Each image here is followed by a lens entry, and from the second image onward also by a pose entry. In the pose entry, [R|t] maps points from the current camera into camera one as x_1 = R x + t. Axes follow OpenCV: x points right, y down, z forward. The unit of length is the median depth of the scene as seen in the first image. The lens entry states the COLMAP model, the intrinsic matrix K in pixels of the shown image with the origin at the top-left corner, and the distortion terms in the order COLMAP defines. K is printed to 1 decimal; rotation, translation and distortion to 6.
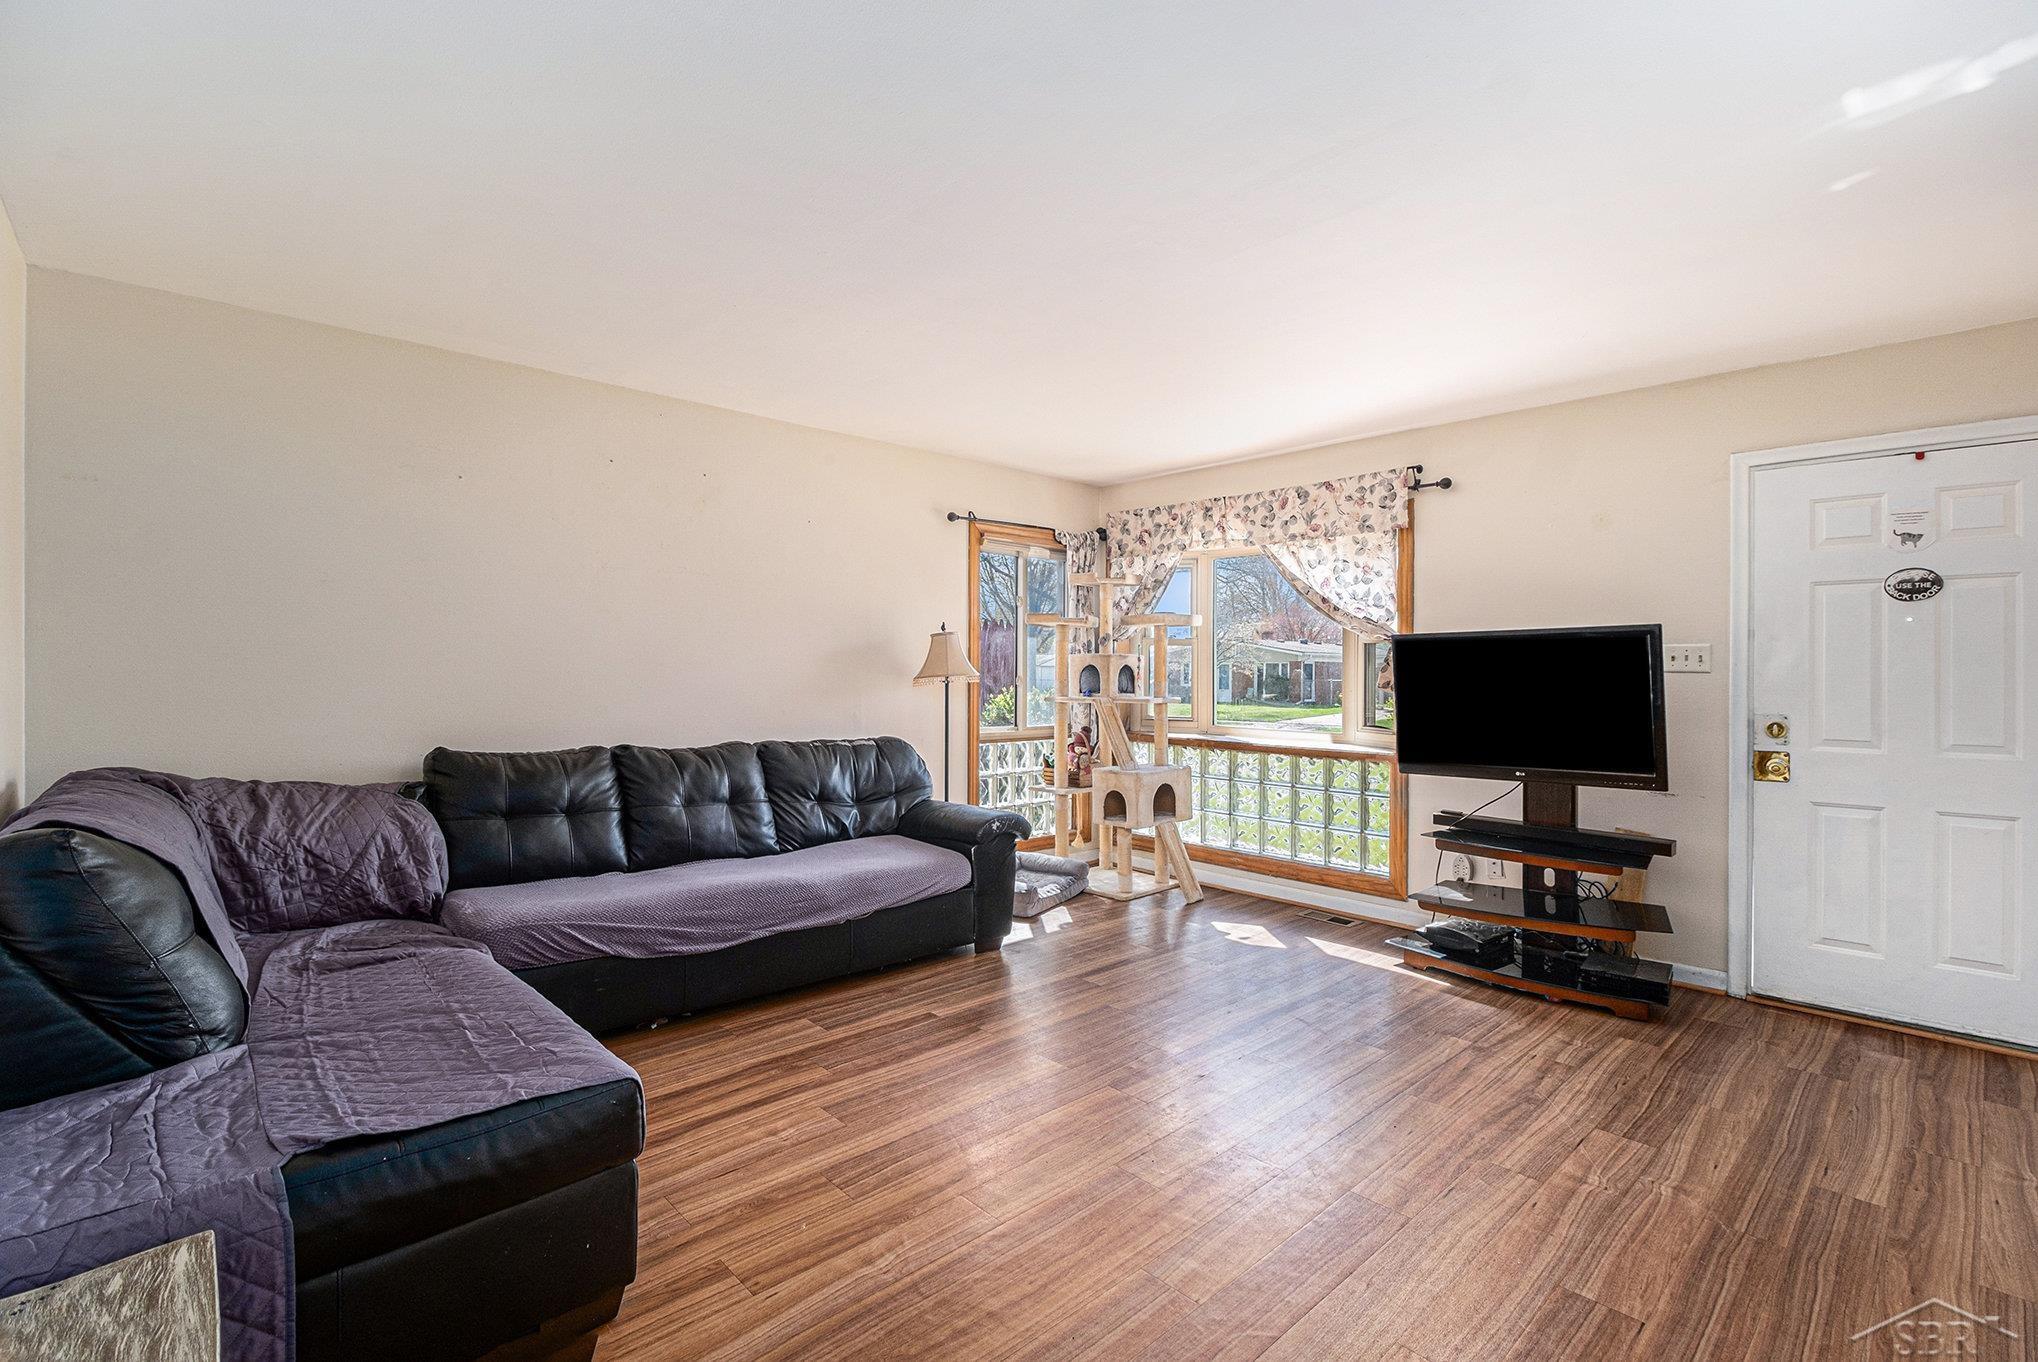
lens RADIAL K [[920.5, 0, 1021.9], [0, 920.5, 676.8], [0, 0, 1]] dist [-0.009293, -0.006582]
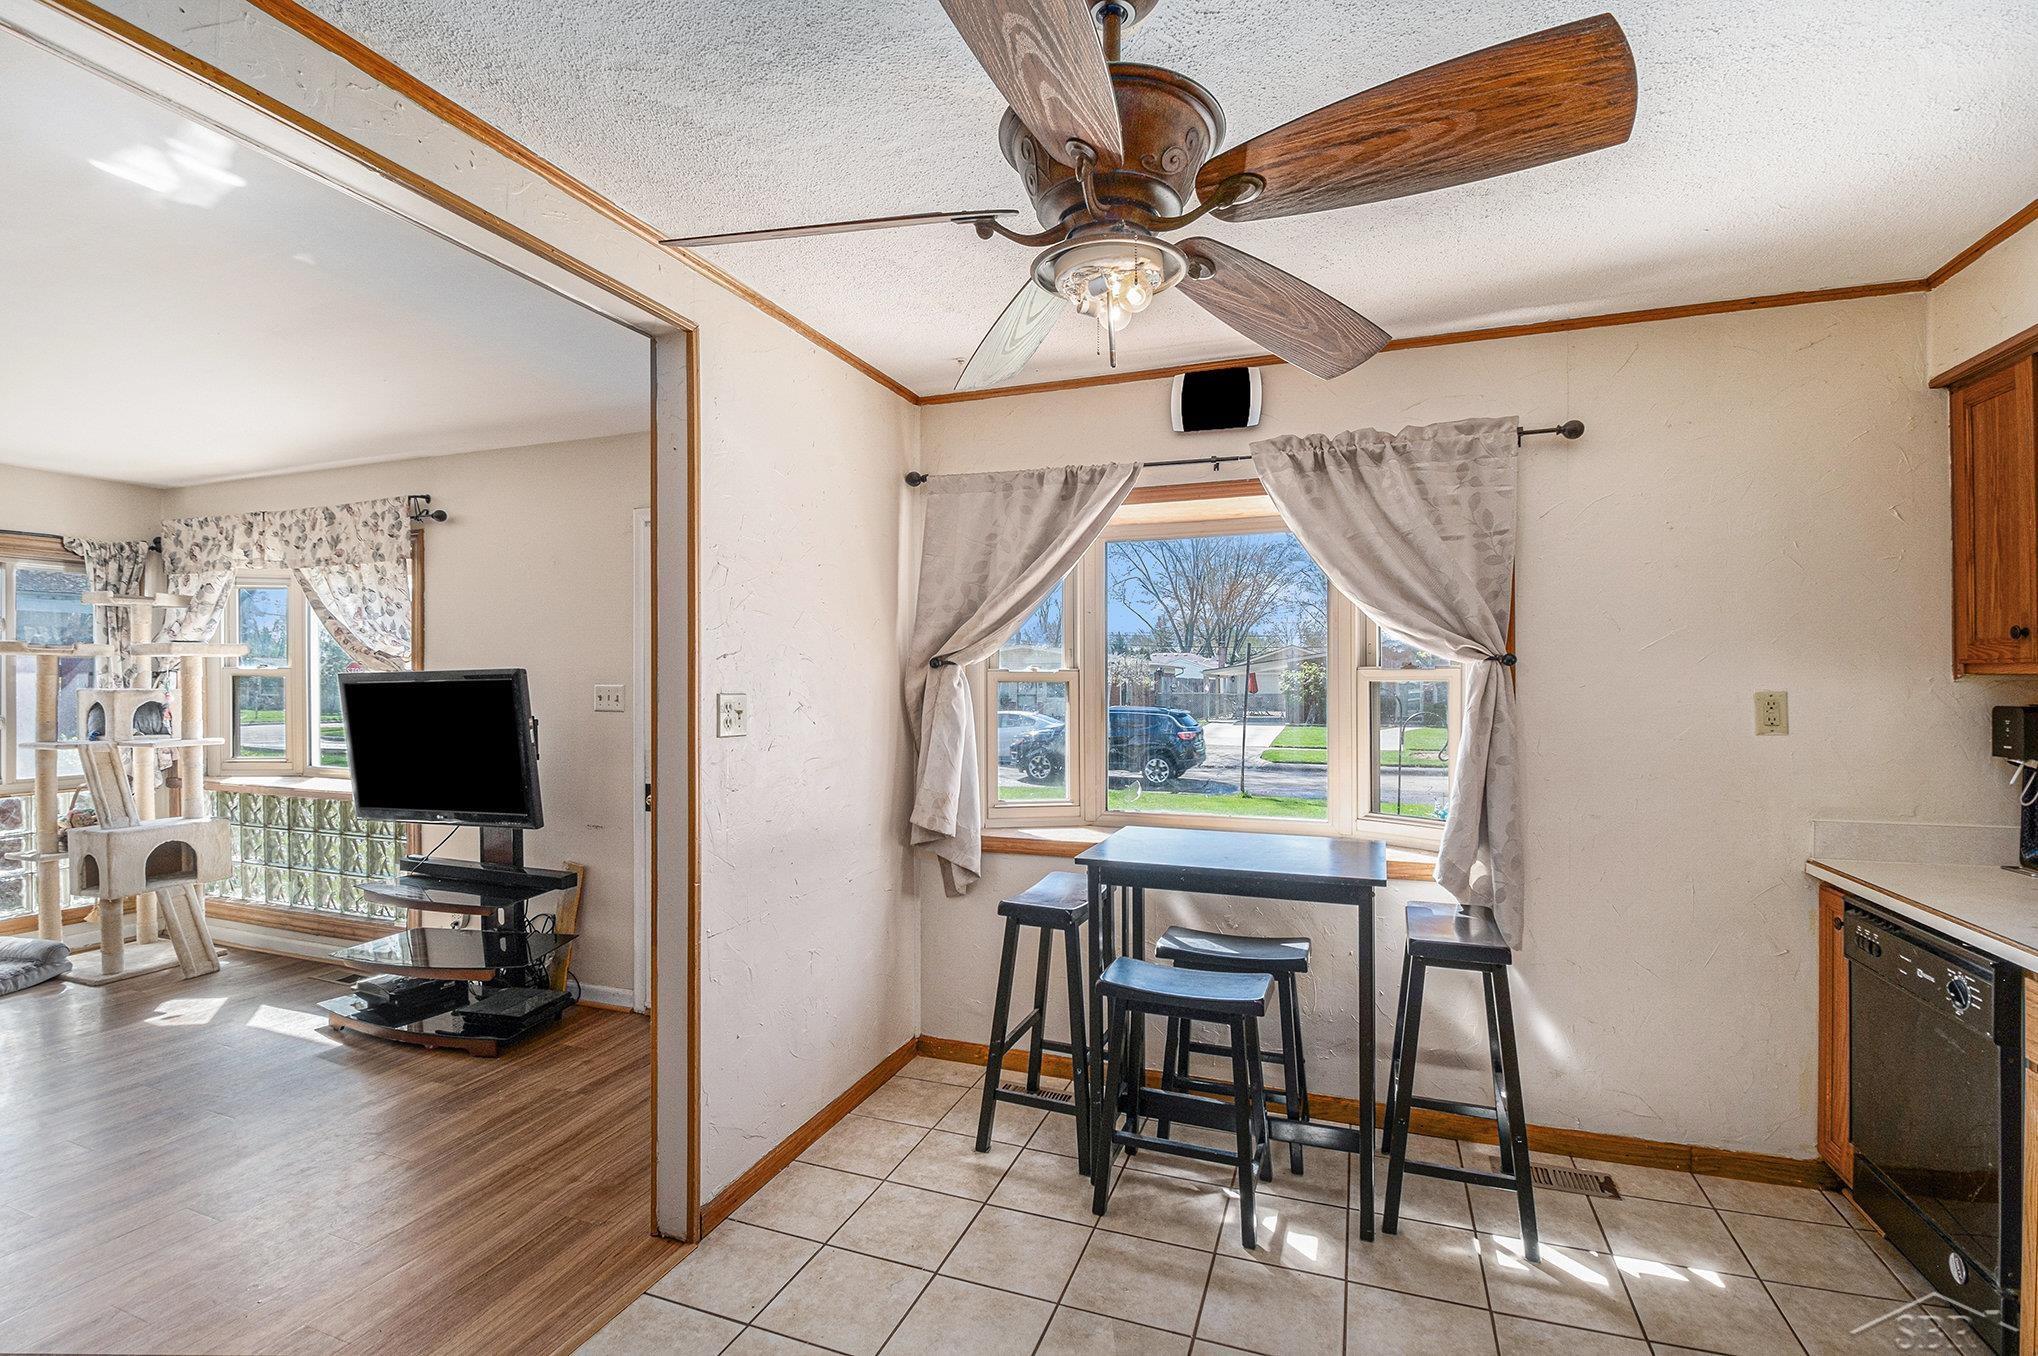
lens RADIAL K [[909.0, 0, 1024.4], [0, 909.0, 681.3], [0, 0, 1]] dist [-0.002661, -0.009997]
pose [[0.886099, -0.003484, 0.463482, 0.609677], [0.008247, 0.999932, -0.008250, -0.024515], [-0.463422, 0.011133, 0.886068, -0.145499]]
